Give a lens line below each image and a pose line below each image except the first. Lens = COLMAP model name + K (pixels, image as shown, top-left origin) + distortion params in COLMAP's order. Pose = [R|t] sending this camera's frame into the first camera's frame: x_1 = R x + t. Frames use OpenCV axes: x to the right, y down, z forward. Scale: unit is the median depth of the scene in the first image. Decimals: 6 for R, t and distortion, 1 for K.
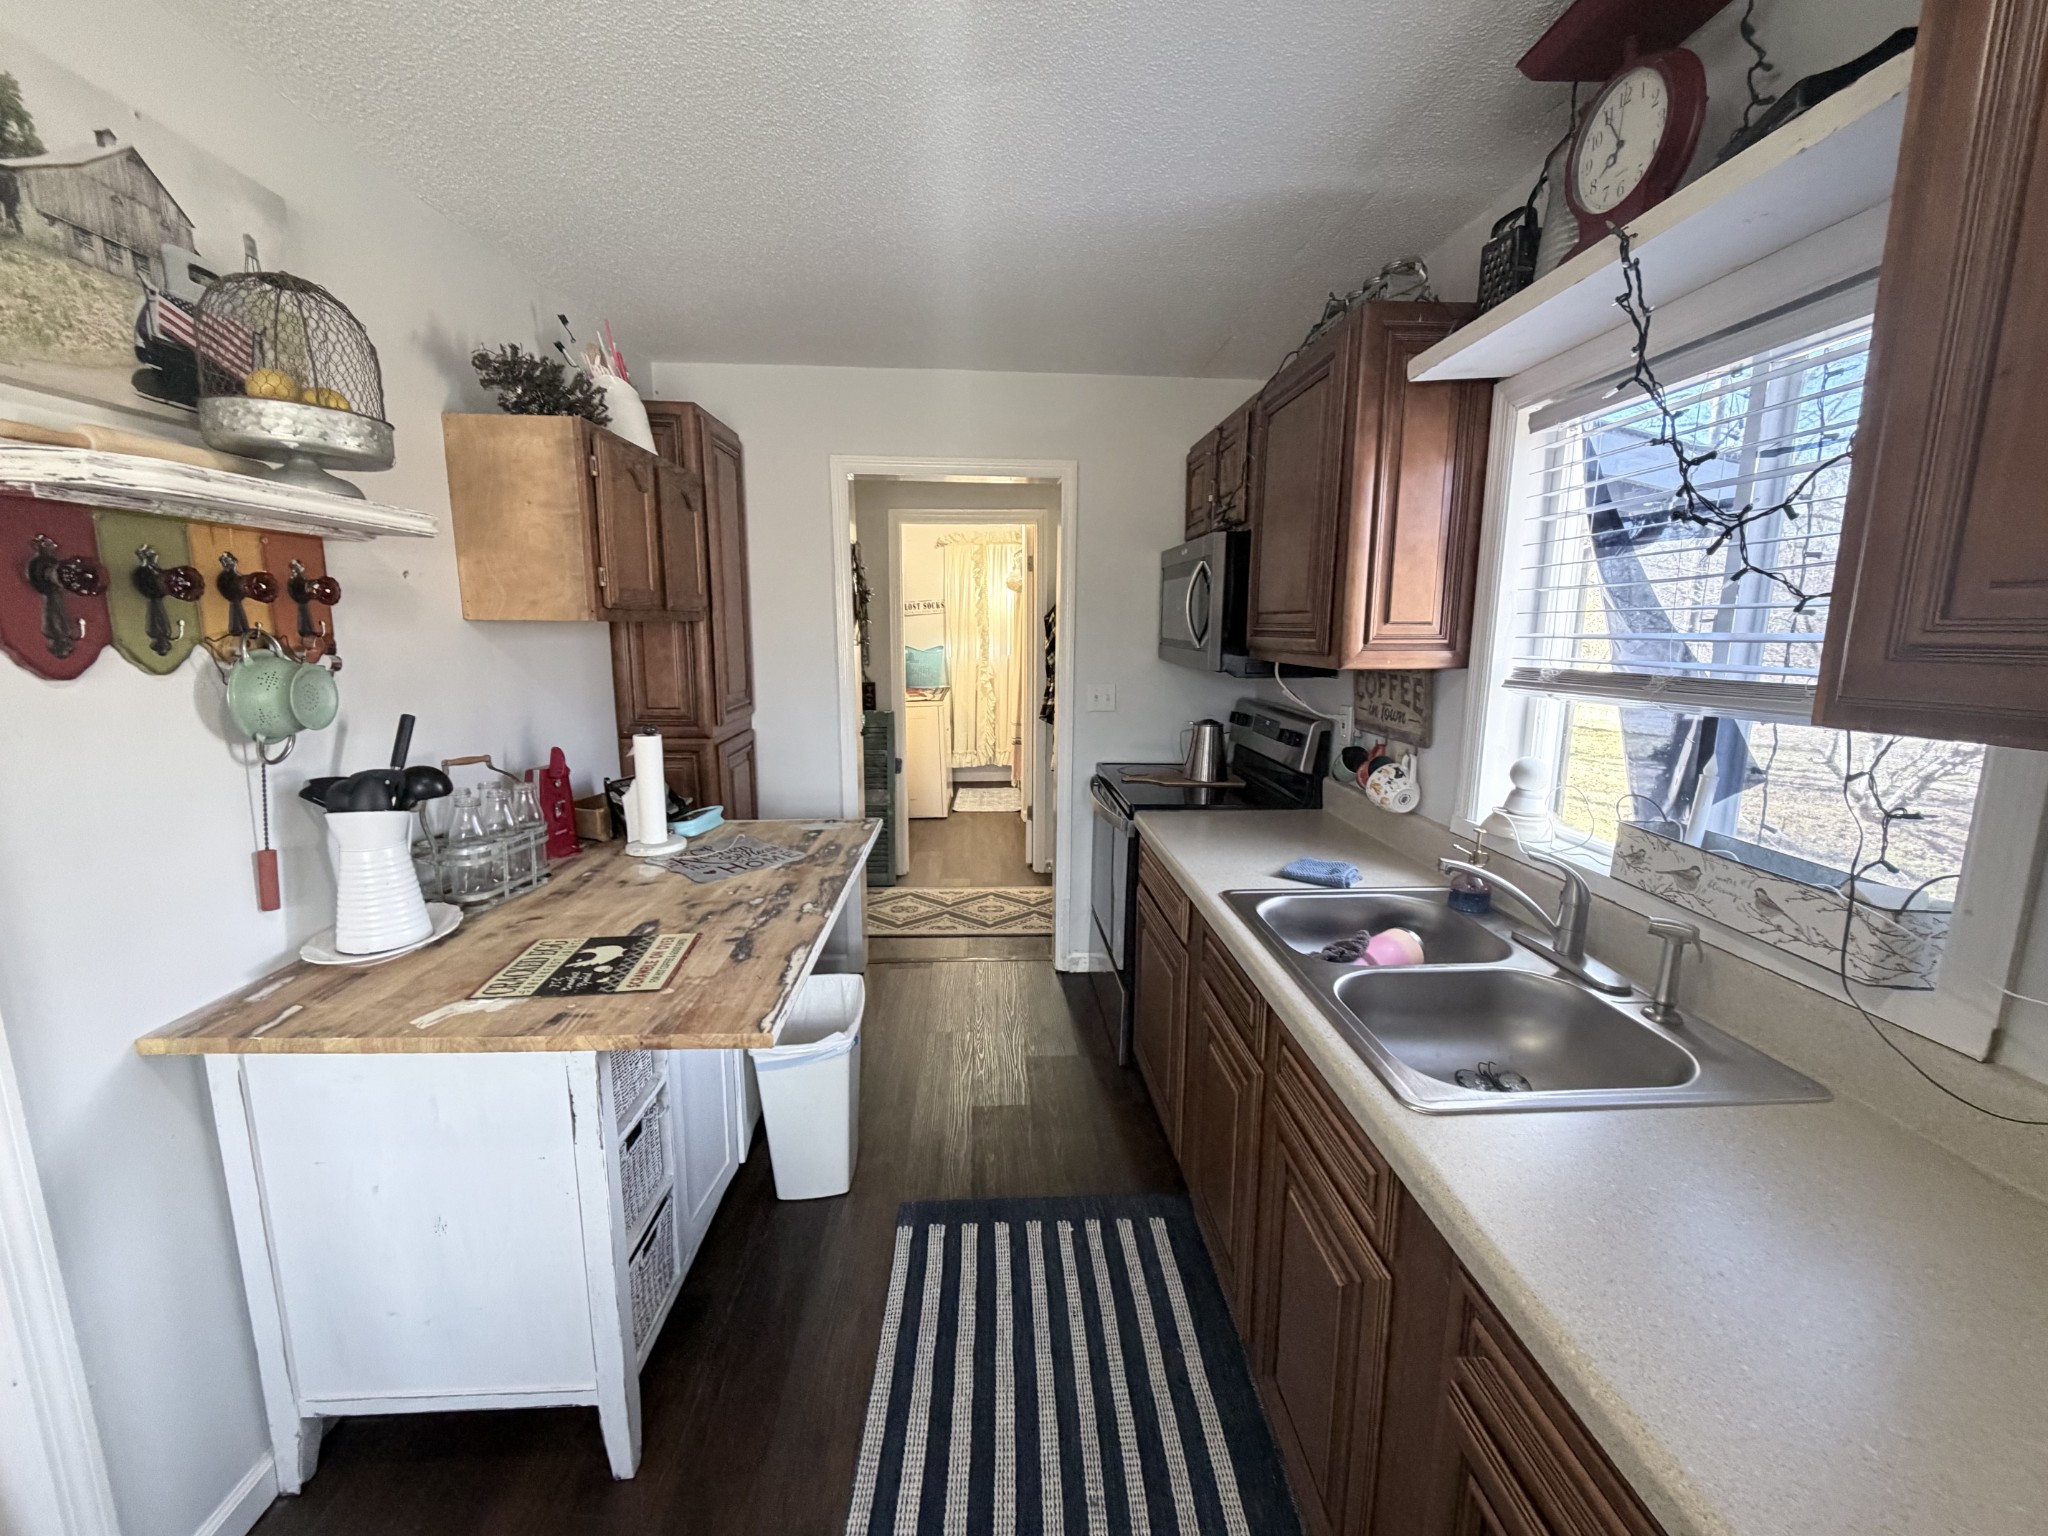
lens RADIAL K [[823.9, 0, 1028.0], [0, 823.9, 764.5], [0, 0, 1]] dist [-0.000420, 0.000039]
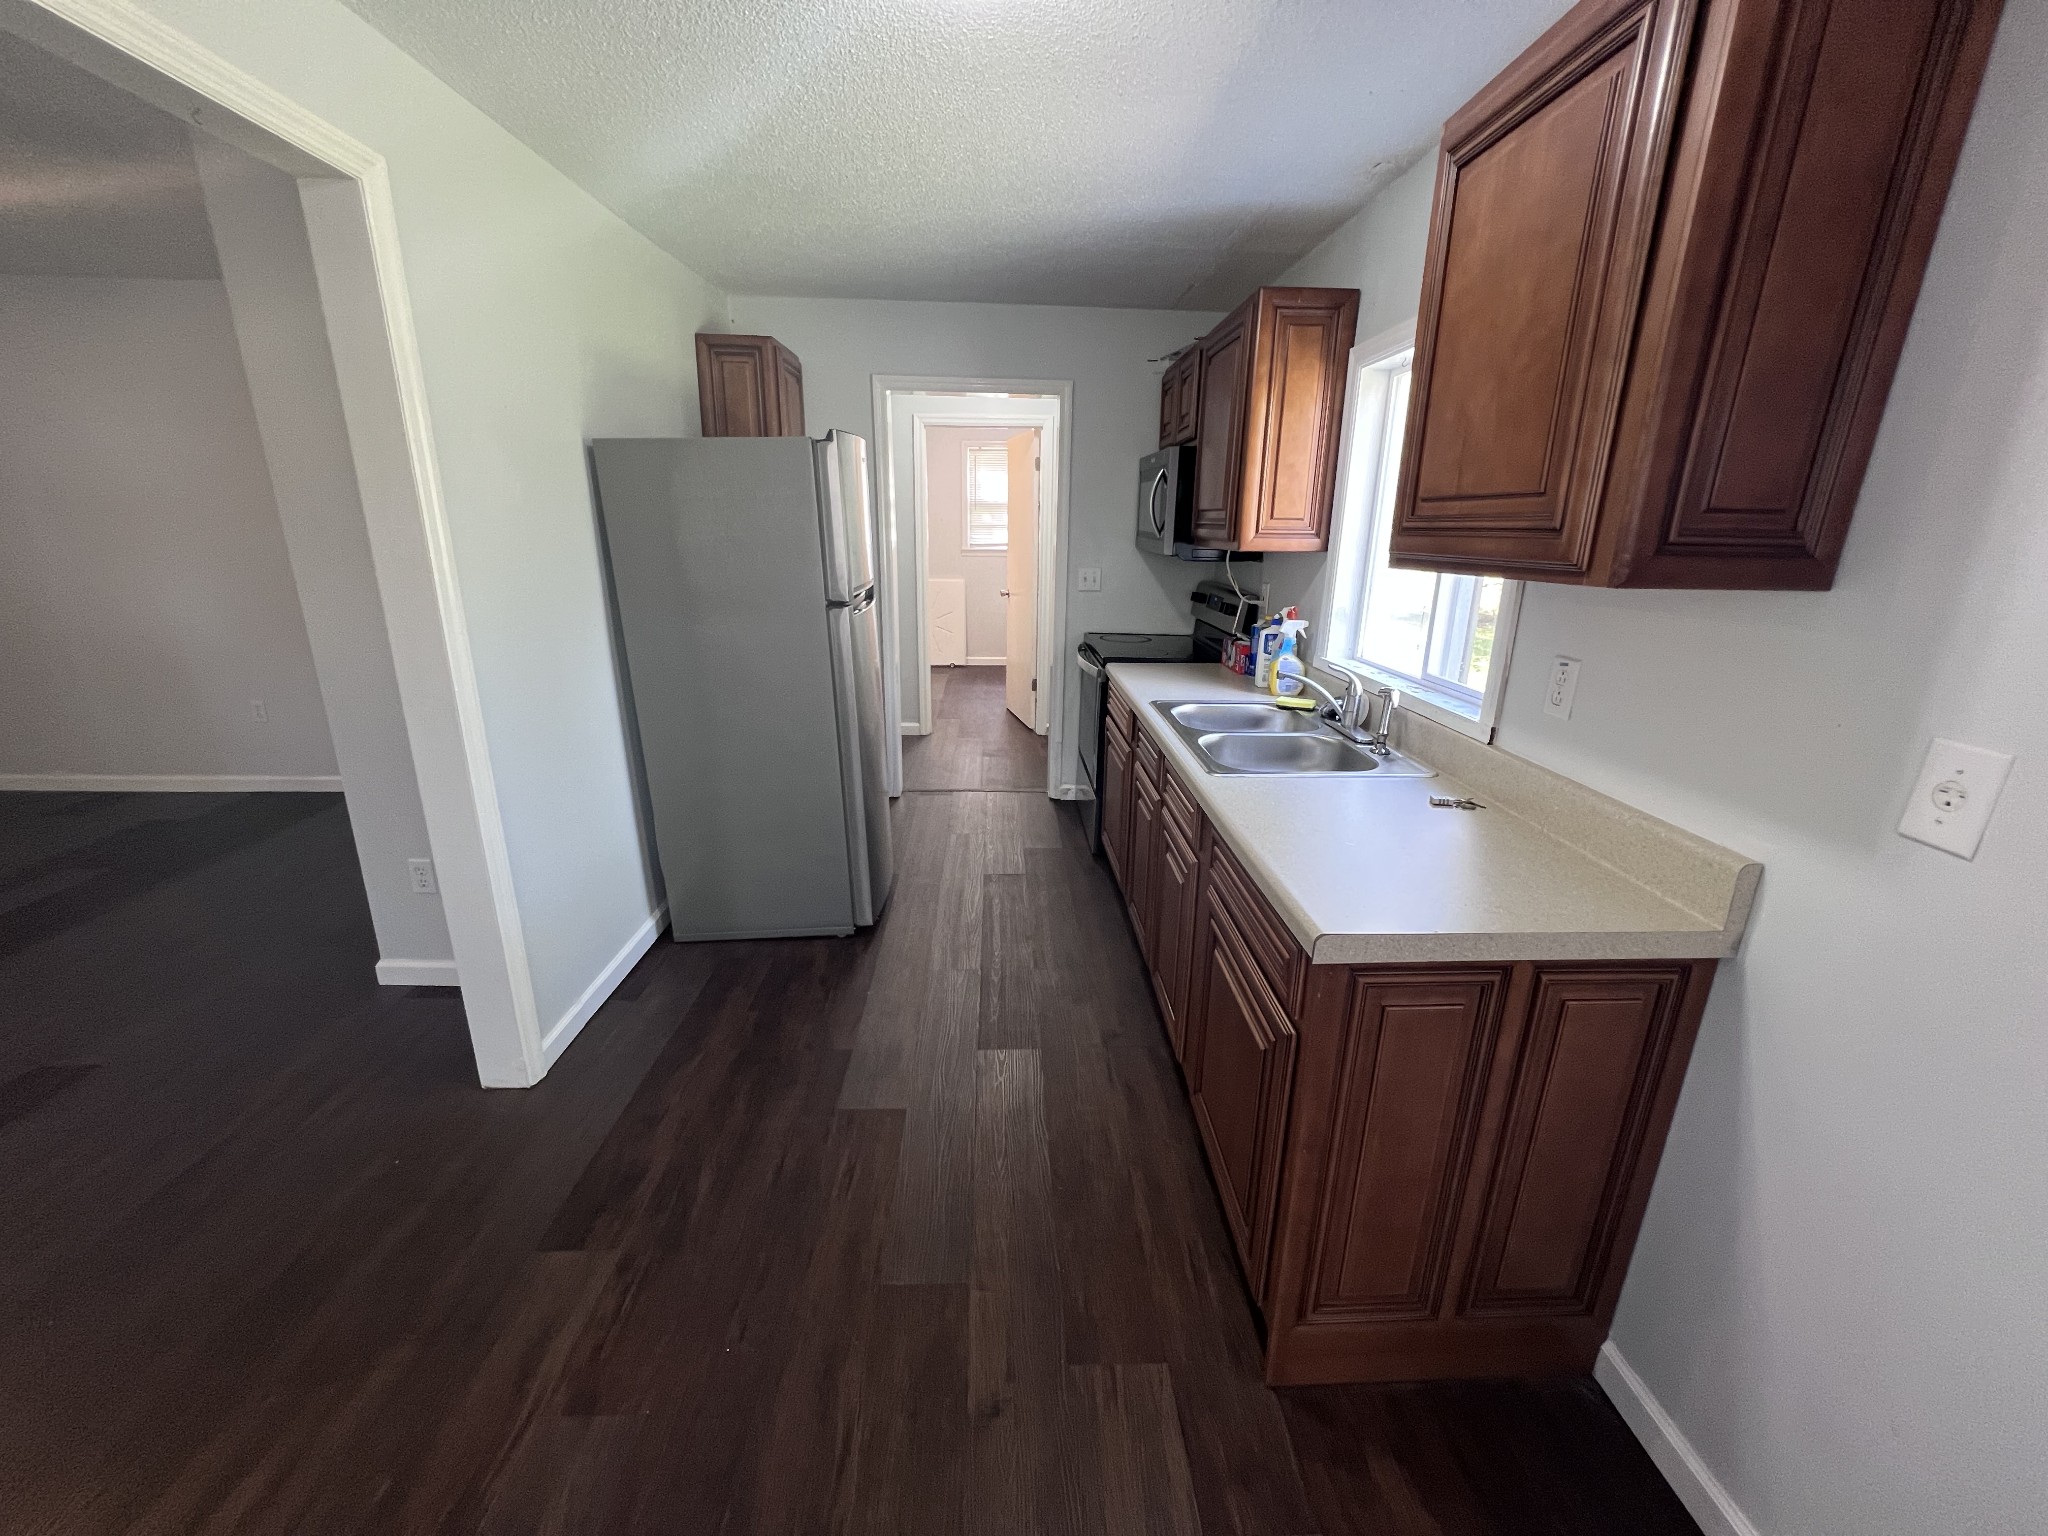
lens RADIAL K [[823.9, 0, 1022.7], [0, 823.9, 772.1], [0, 0, 1]] dist [-0.000420, 0.000039]
pose [[0.999675, 0.016999, -0.018992, 0.021274], [-0.014433, 0.991683, 0.127893, 0.062622], [0.021008, -0.127578, 0.991606, -0.343376]]
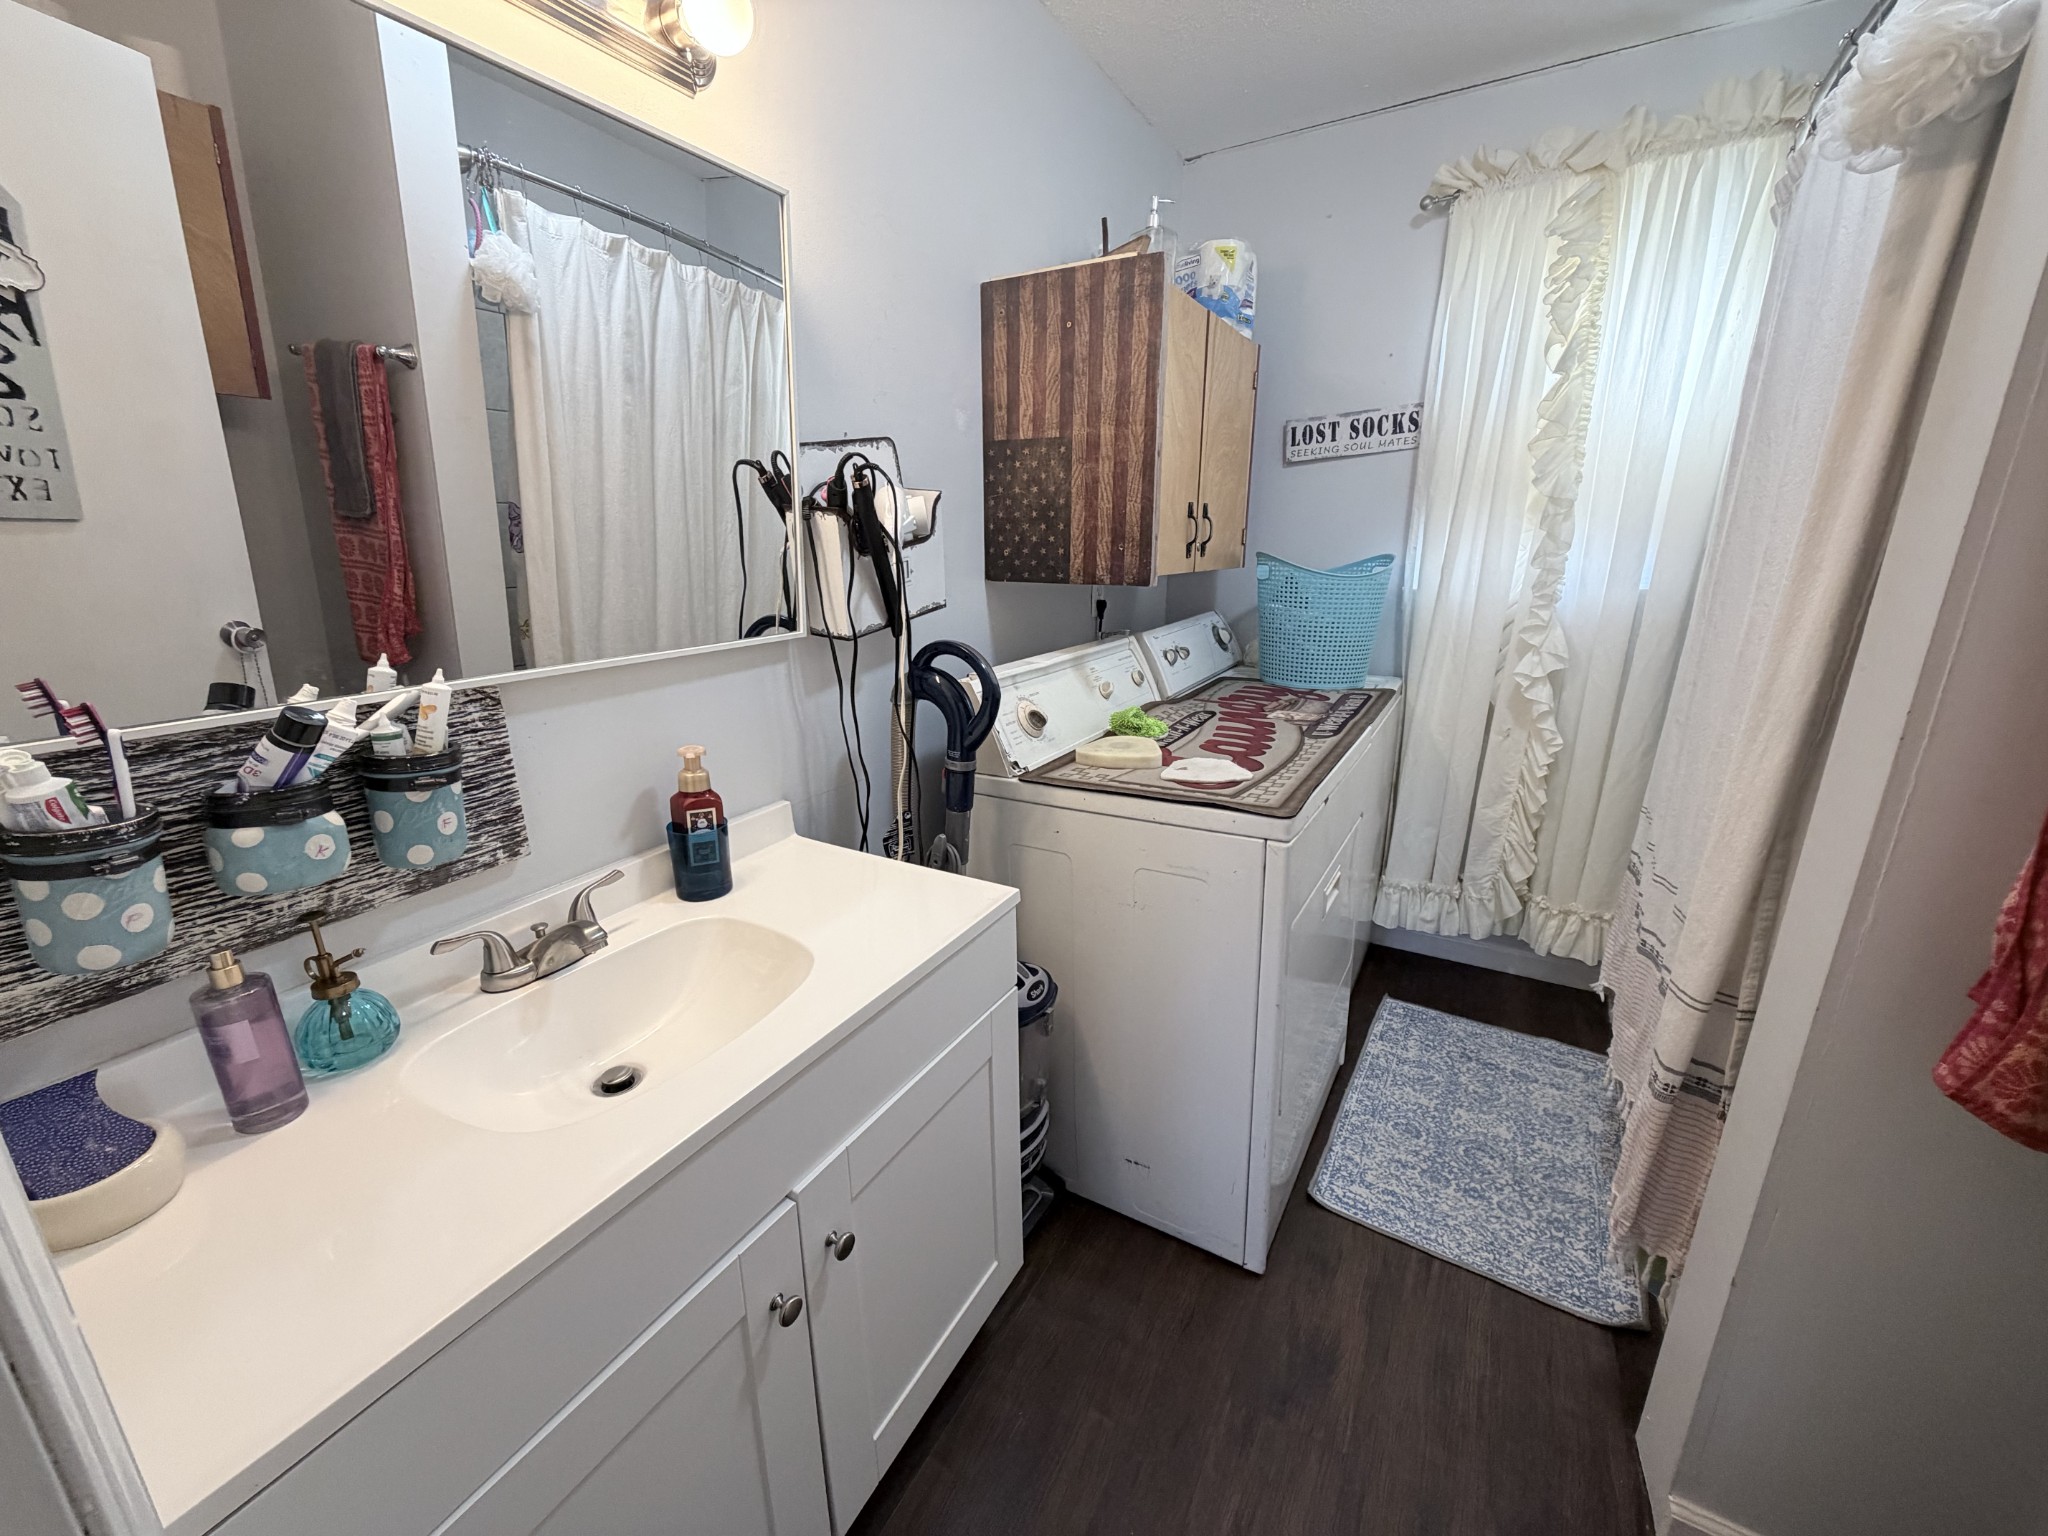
lens RADIAL K [[823.9, 0, 1024.5], [0, 823.9, 766.6], [0, 0, 1]] dist [-0.000420, 0.000039]
pose [[0.836711, 0.145360, -0.528001, -0.051799], [-0.084033, 0.986791, 0.138501, -0.113700], [0.541159, -0.071515, 0.837874, 0.775839]]
